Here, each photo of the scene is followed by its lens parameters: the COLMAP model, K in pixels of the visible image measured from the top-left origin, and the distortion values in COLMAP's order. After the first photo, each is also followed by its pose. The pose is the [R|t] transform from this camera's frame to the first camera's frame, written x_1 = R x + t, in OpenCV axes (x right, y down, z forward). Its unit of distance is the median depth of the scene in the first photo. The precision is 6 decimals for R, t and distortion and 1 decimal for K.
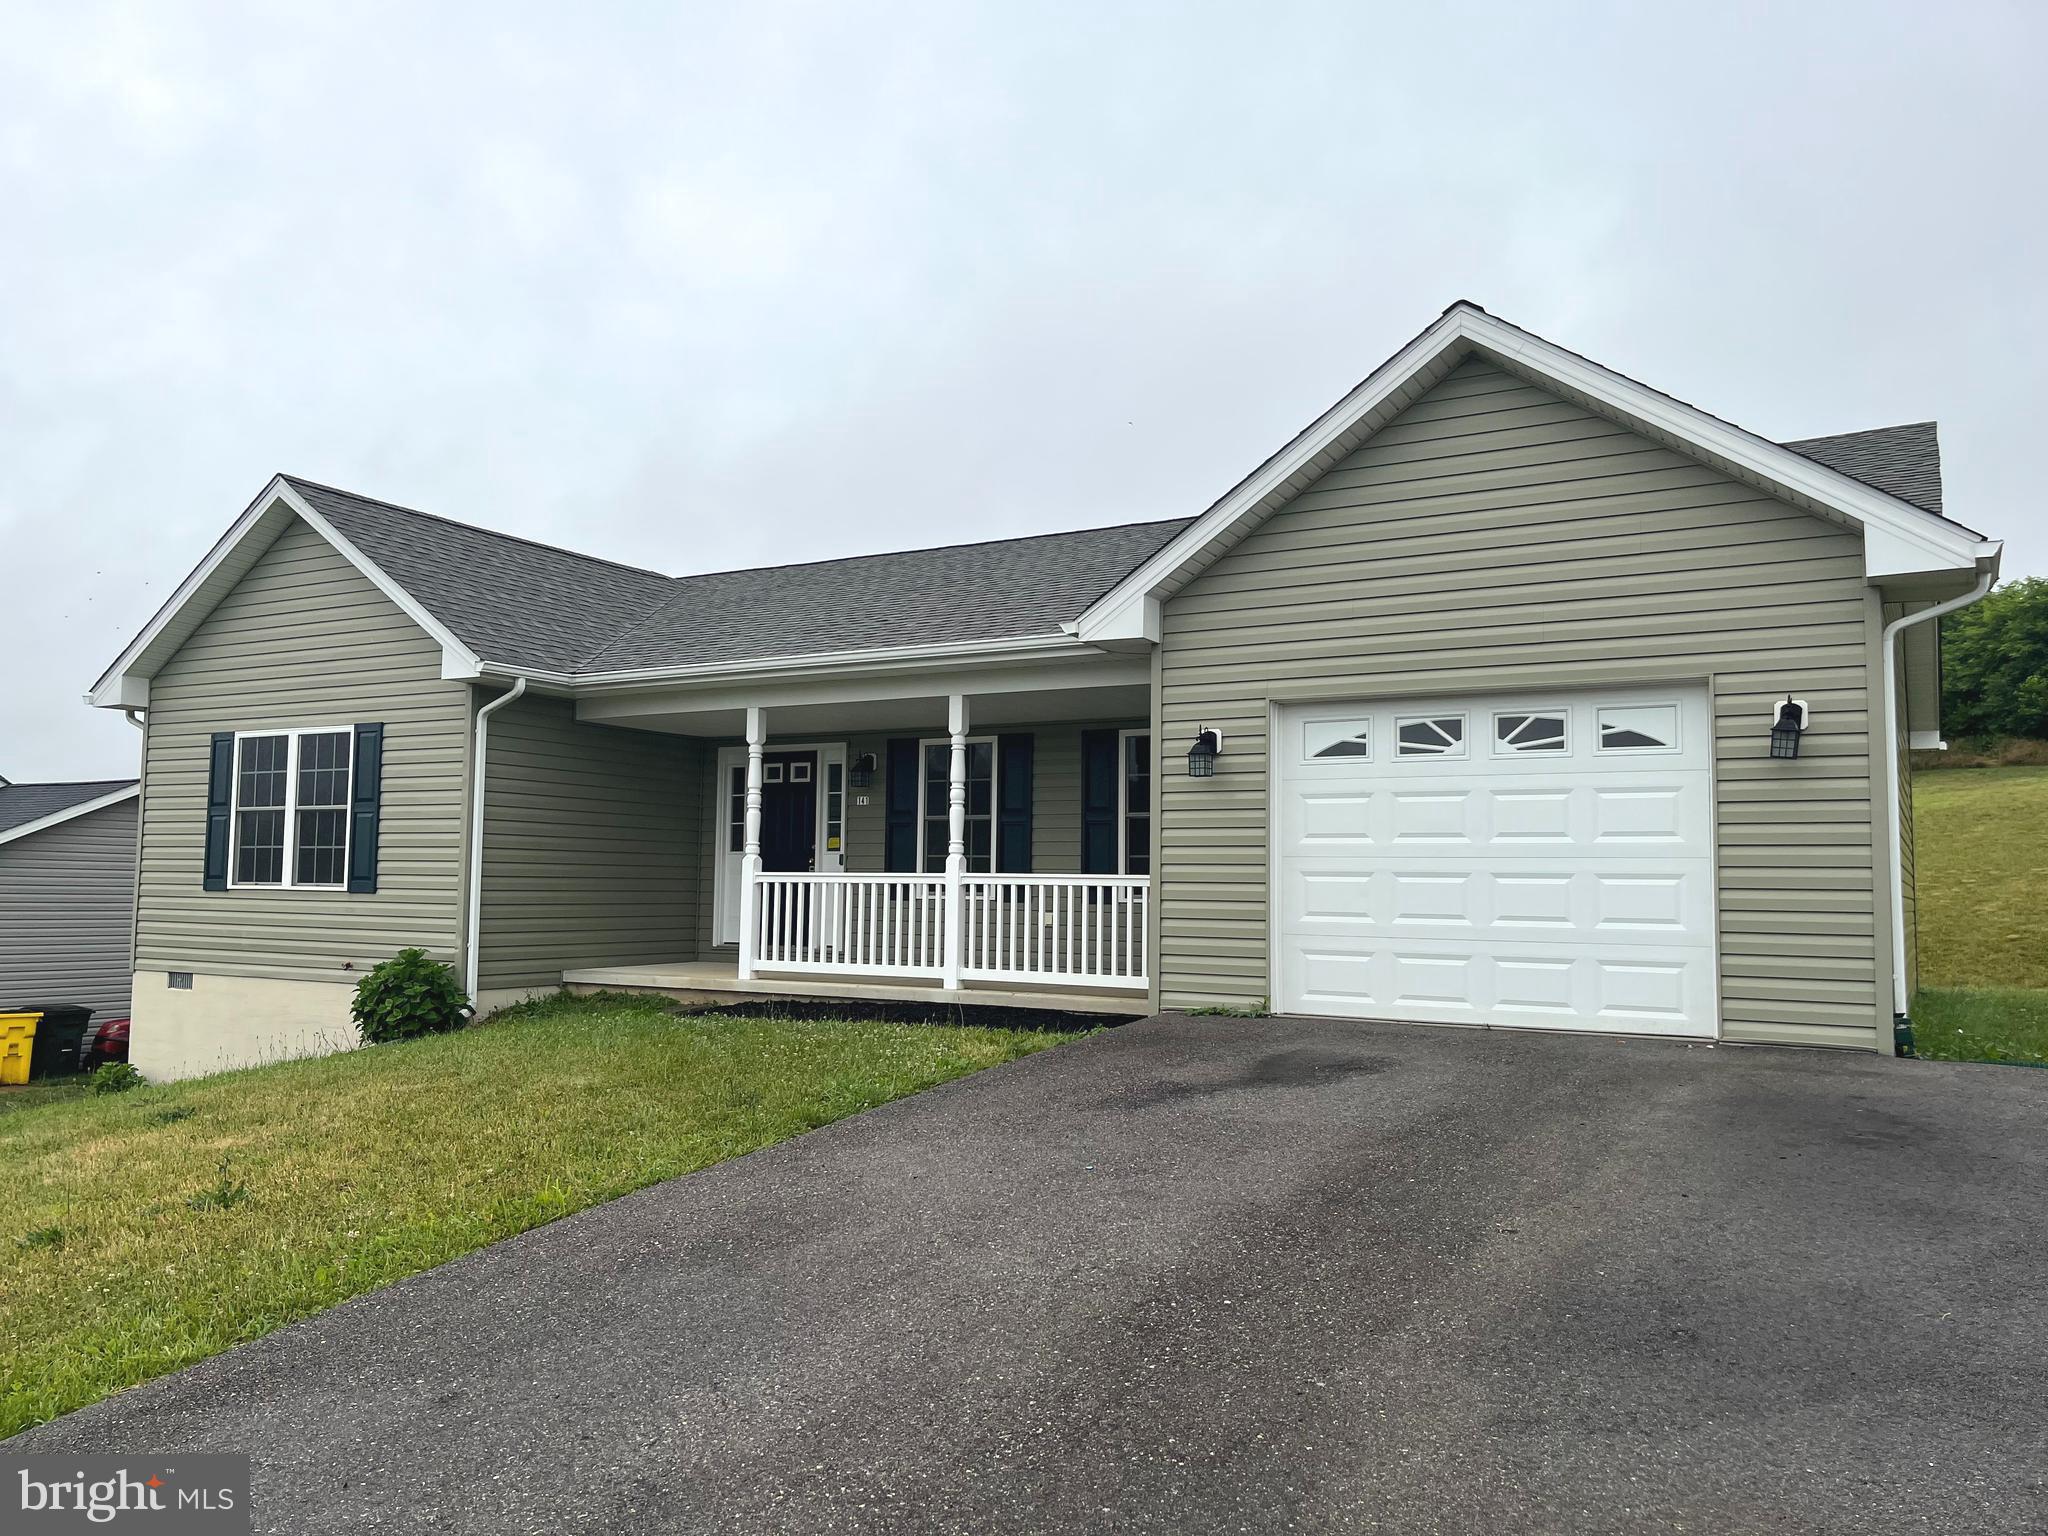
lens RADIAL K [[1551.4, 0, 1031.7], [0, 1551.4, 775.5], [0, 0, 1]] dist [0.066895, -0.076673]
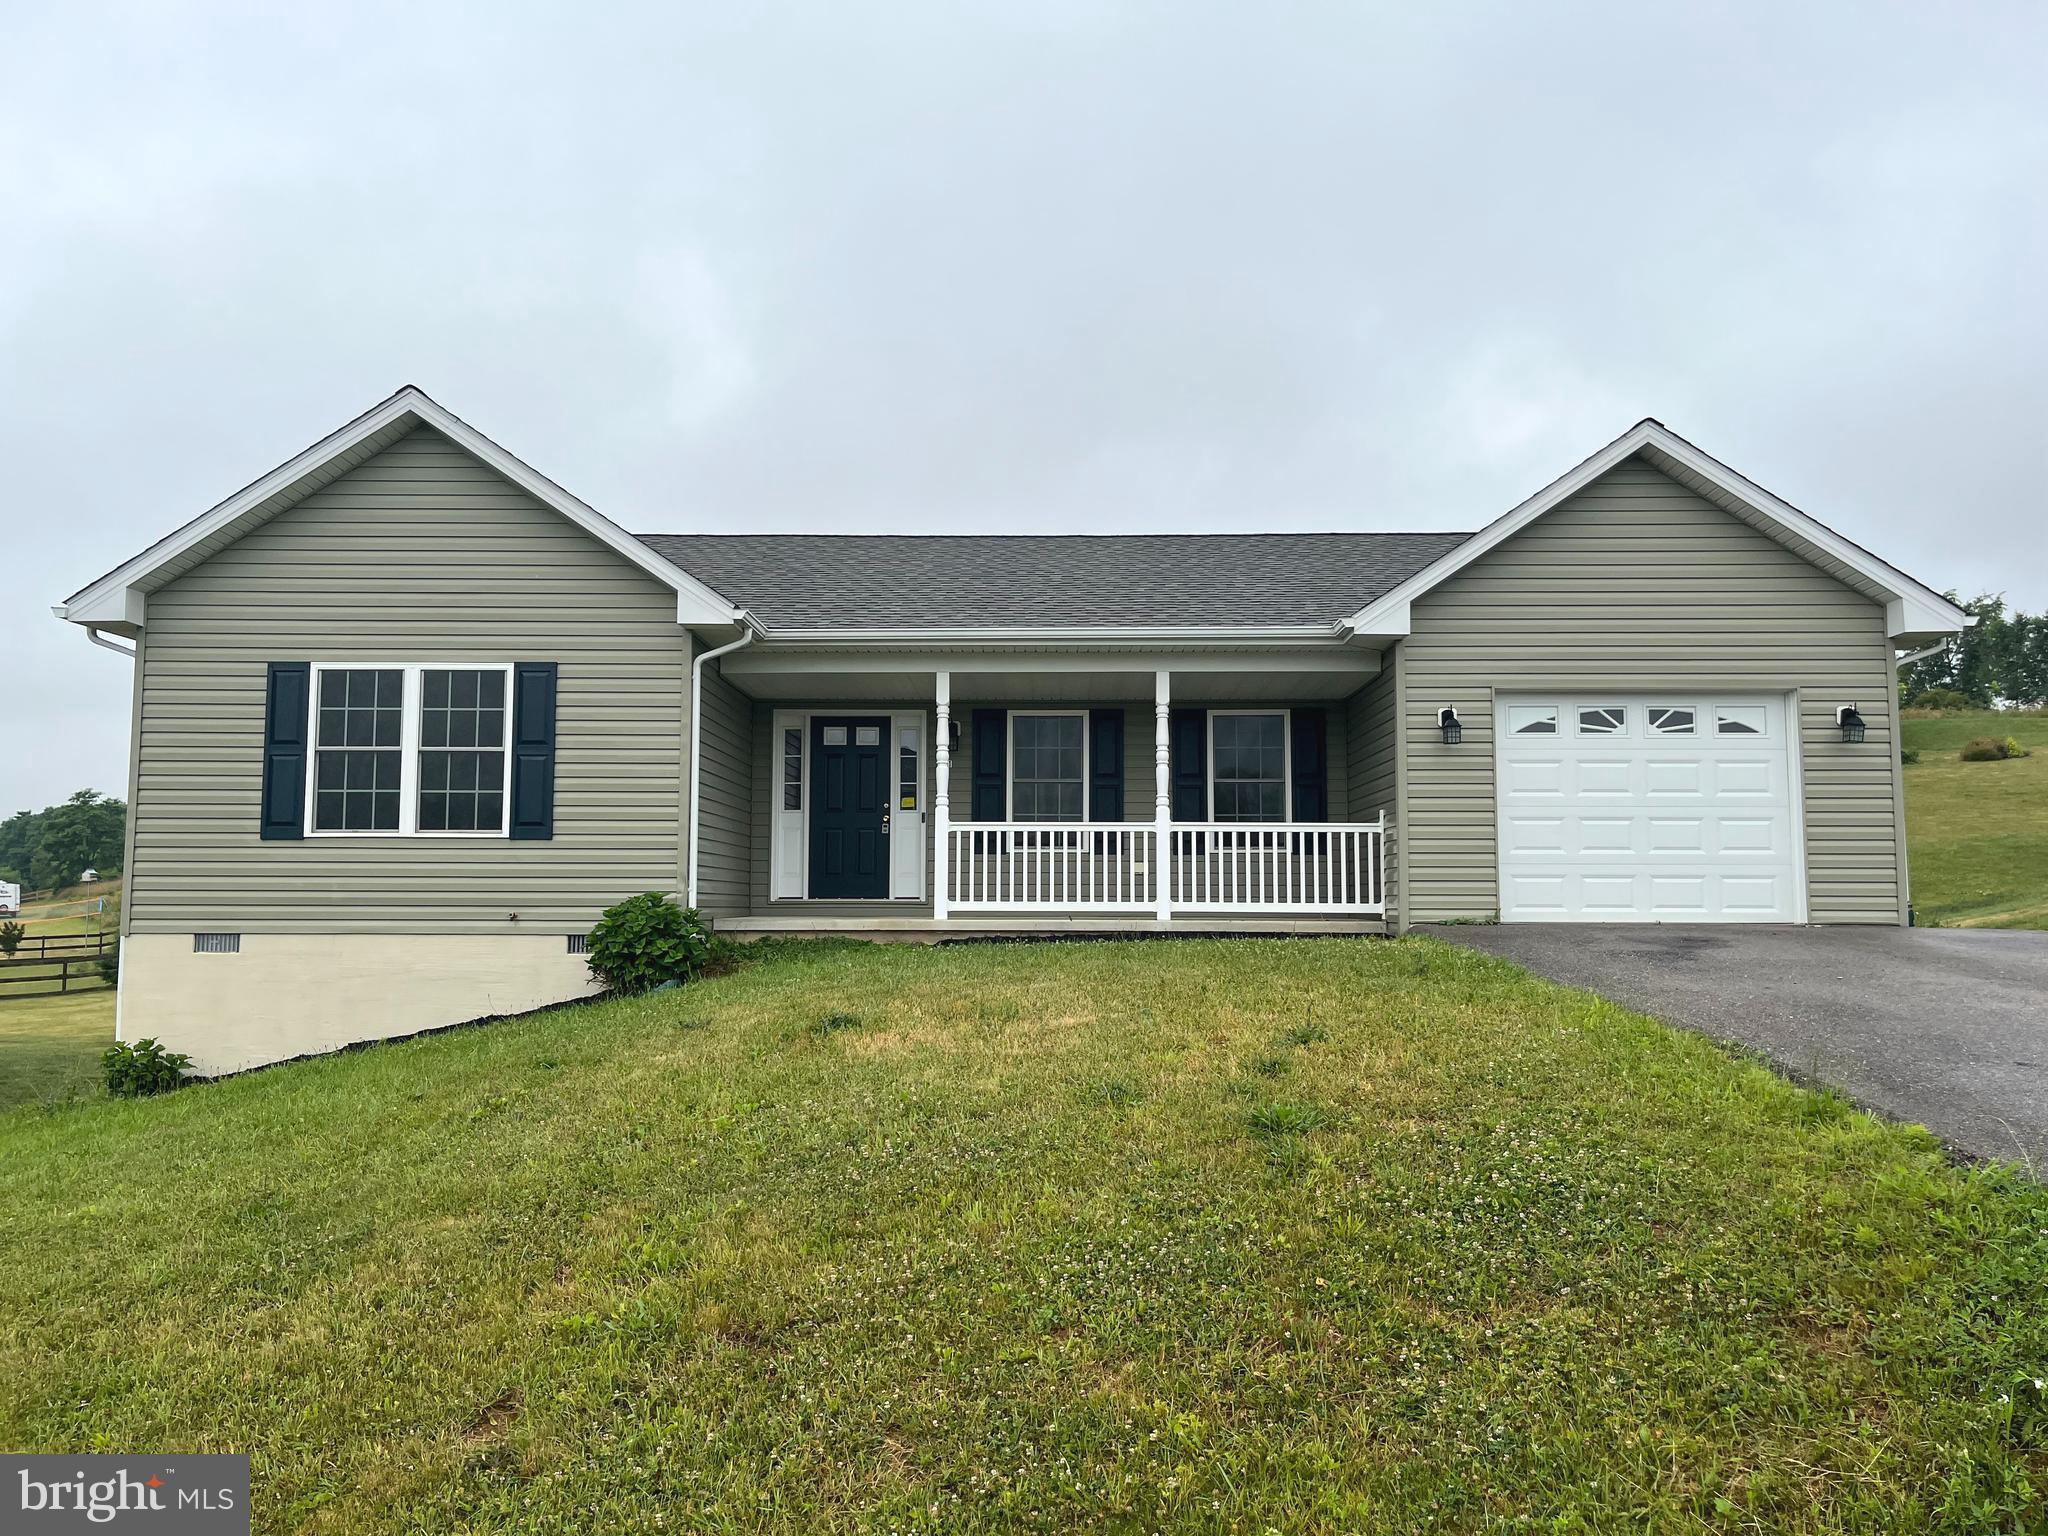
lens RADIAL K [[1551.4, 0, 1003.6], [0, 1551.4, 769.2], [0, 0, 1]] dist [0.066895, -0.076673]
pose [[0.868991, 0.034328, 0.493636, -0.735087], [-0.026427, 0.999387, -0.022976, 0.052856], [-0.494122, 0.006921, 0.869365, 0.034196]]
